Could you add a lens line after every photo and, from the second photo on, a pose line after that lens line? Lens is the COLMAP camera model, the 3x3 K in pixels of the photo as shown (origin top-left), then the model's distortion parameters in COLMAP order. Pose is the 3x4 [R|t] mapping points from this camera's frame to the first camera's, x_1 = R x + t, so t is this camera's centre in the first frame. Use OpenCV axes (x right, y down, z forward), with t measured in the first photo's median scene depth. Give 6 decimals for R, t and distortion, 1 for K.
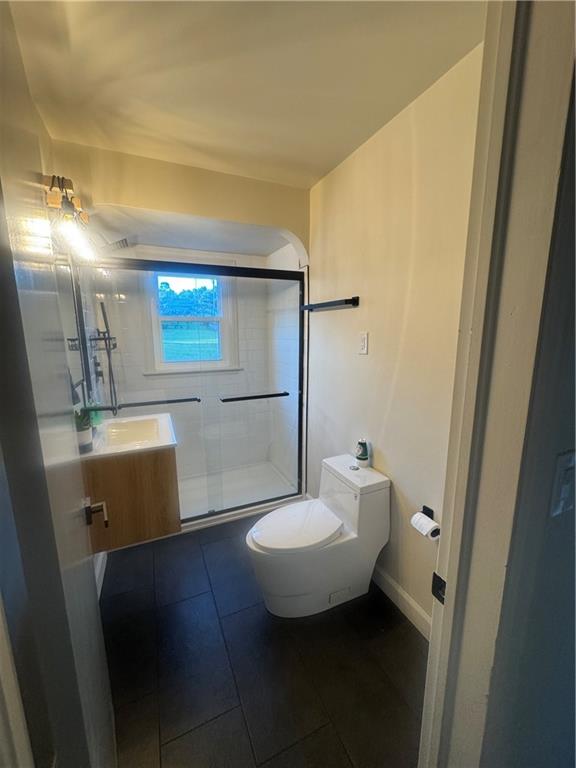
lens RADIAL K [[307.6, 0, 287.0], [0, 307.6, 383.8], [0, 0, 1]] dist [-0.006974, 0.000648]
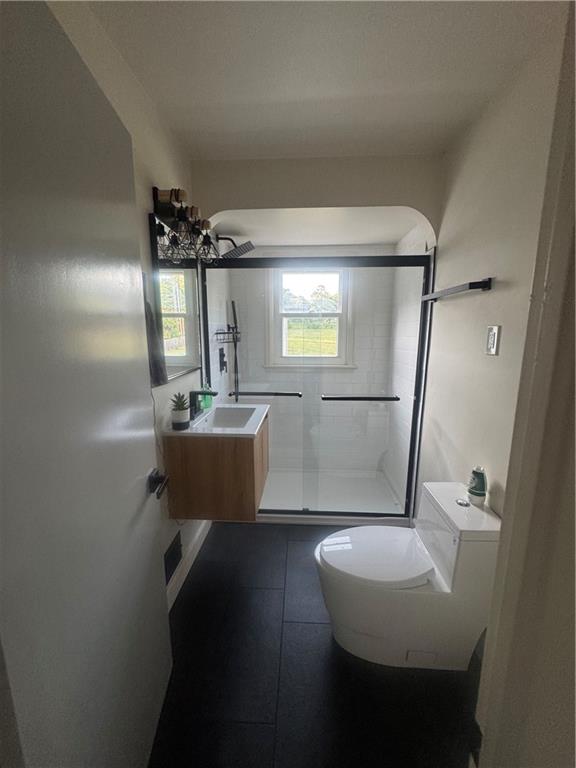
lens RADIAL K [[307.6, 0, 288.1], [0, 307.6, 384.7], [0, 0, 1]] dist [-0.006974, 0.000648]
pose [[0.888250, 0.083840, -0.451644, 0.139569], [-0.083300, 0.996301, 0.021119, 0.001152], [0.451744, 0.018864, 0.891948, 0.107575]]
